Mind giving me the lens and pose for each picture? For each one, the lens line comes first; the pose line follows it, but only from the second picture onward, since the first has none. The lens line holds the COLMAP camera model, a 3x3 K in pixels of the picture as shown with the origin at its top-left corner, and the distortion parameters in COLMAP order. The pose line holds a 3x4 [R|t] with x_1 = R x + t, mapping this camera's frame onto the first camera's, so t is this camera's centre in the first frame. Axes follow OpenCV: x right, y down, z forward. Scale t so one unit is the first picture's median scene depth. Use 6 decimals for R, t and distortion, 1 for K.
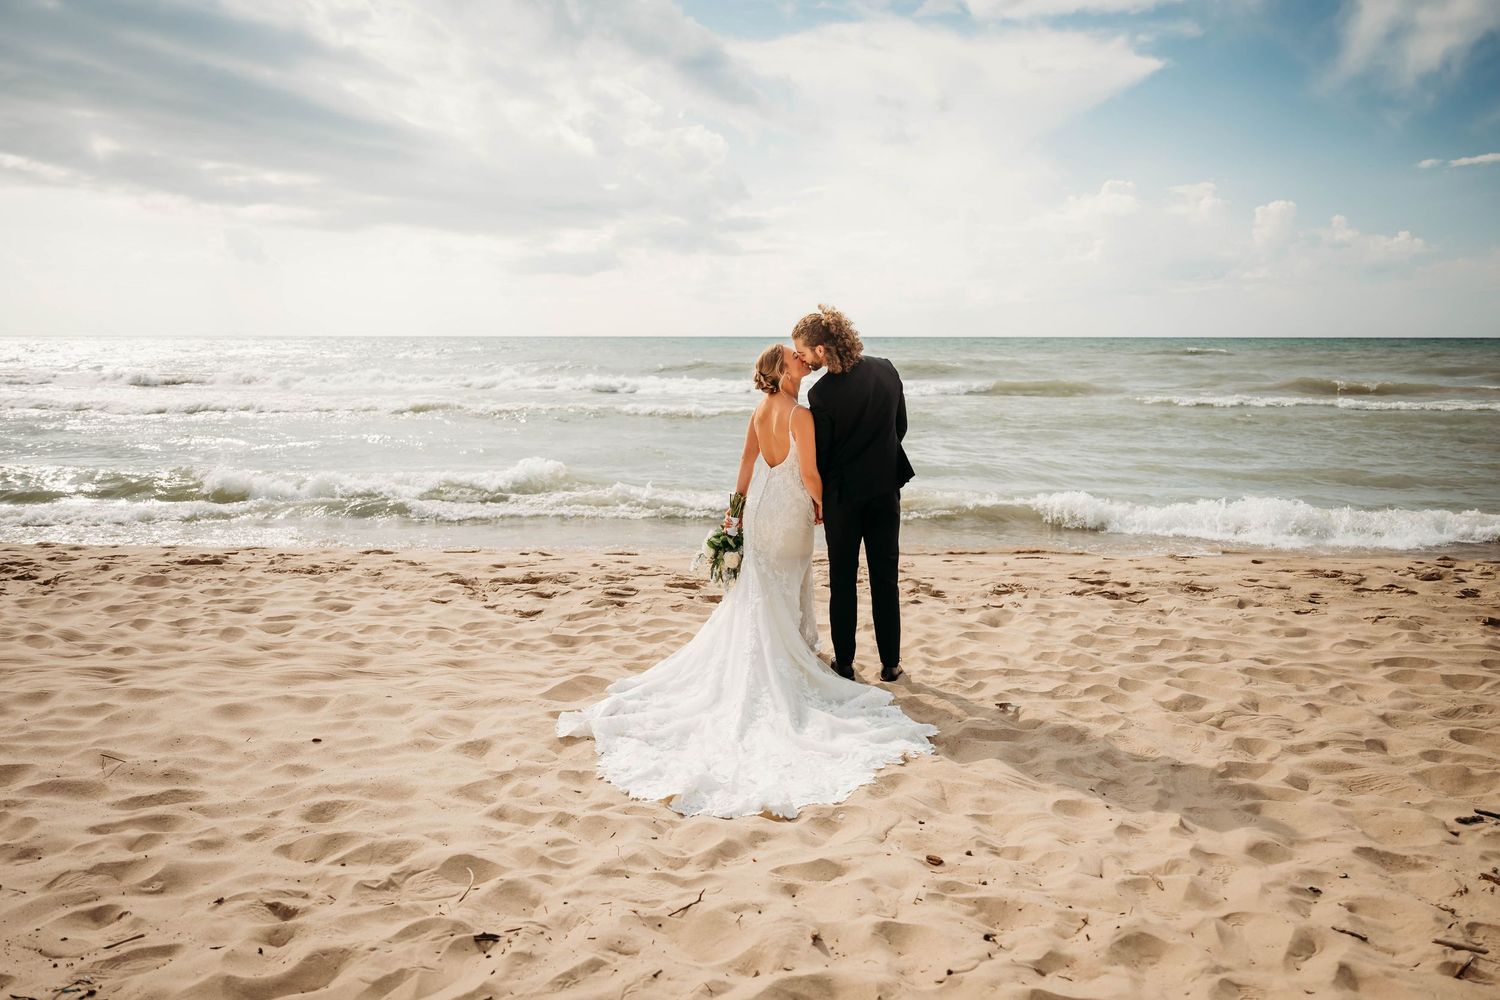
lens RADIAL K [[1139.7, 0, 756.0], [0, 1139.7, 503.4], [0, 0, 1]] dist [-0.007255, 0.008281]
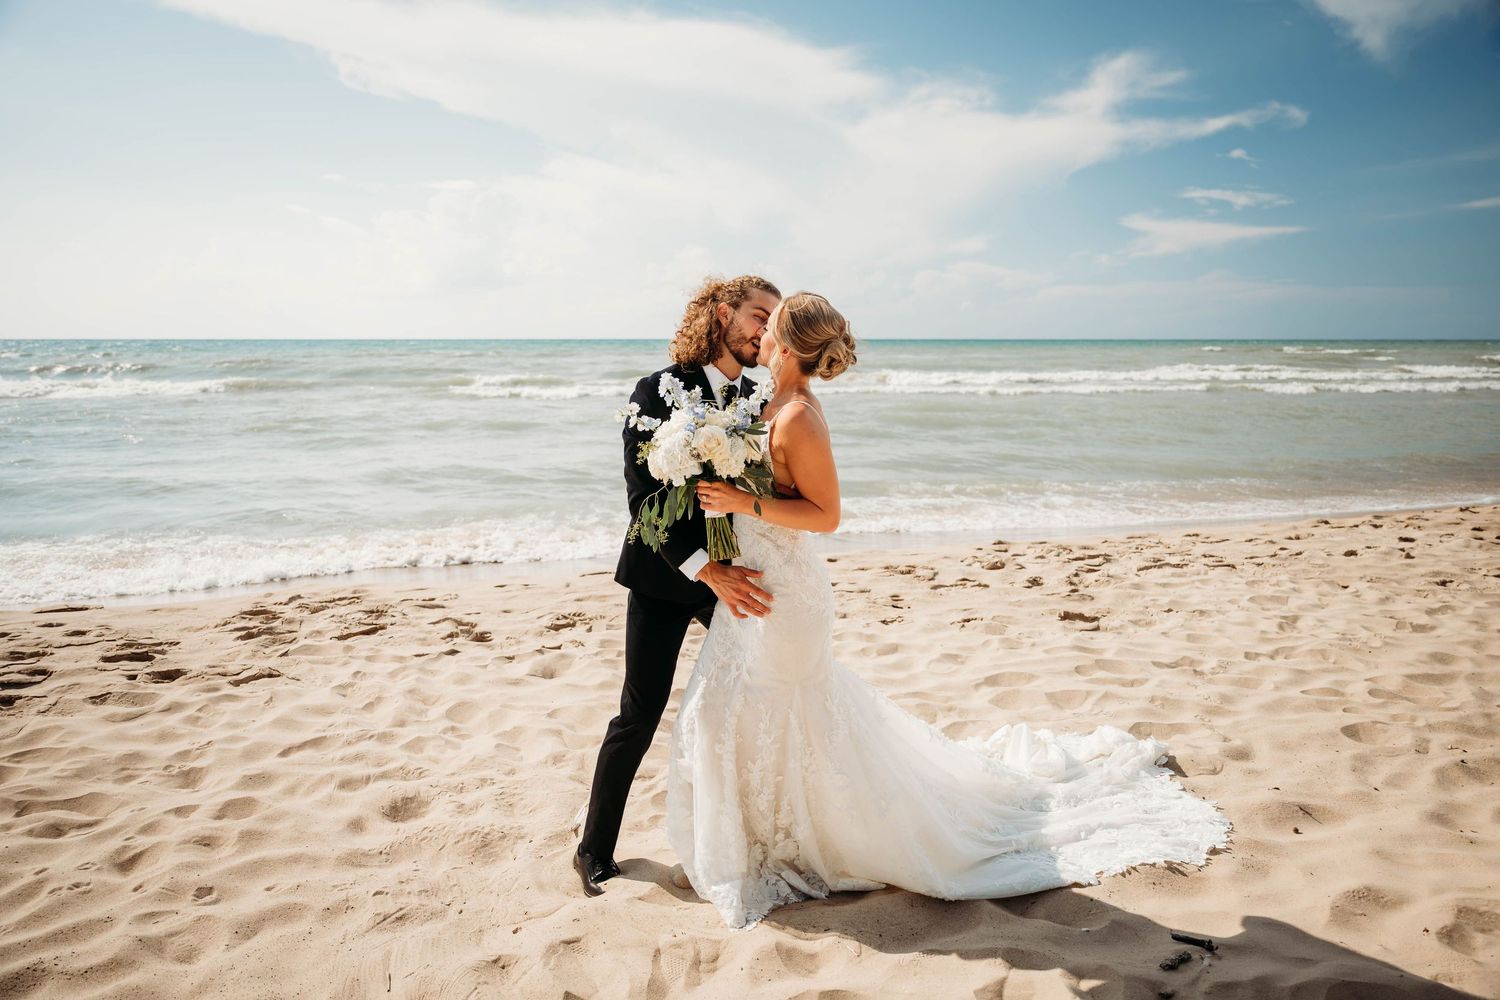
lens RADIAL K [[1032.7, 0, 750.2], [0, 1032.7, 502.9], [0, 0, 1]] dist [-0.001677, -0.001339]
pose [[0.932438, -0.056758, 0.356845, 0.087885], [0.052414, 0.998387, 0.021841, -0.022992], [-0.357509, -0.001662, 0.933908, 0.269821]]
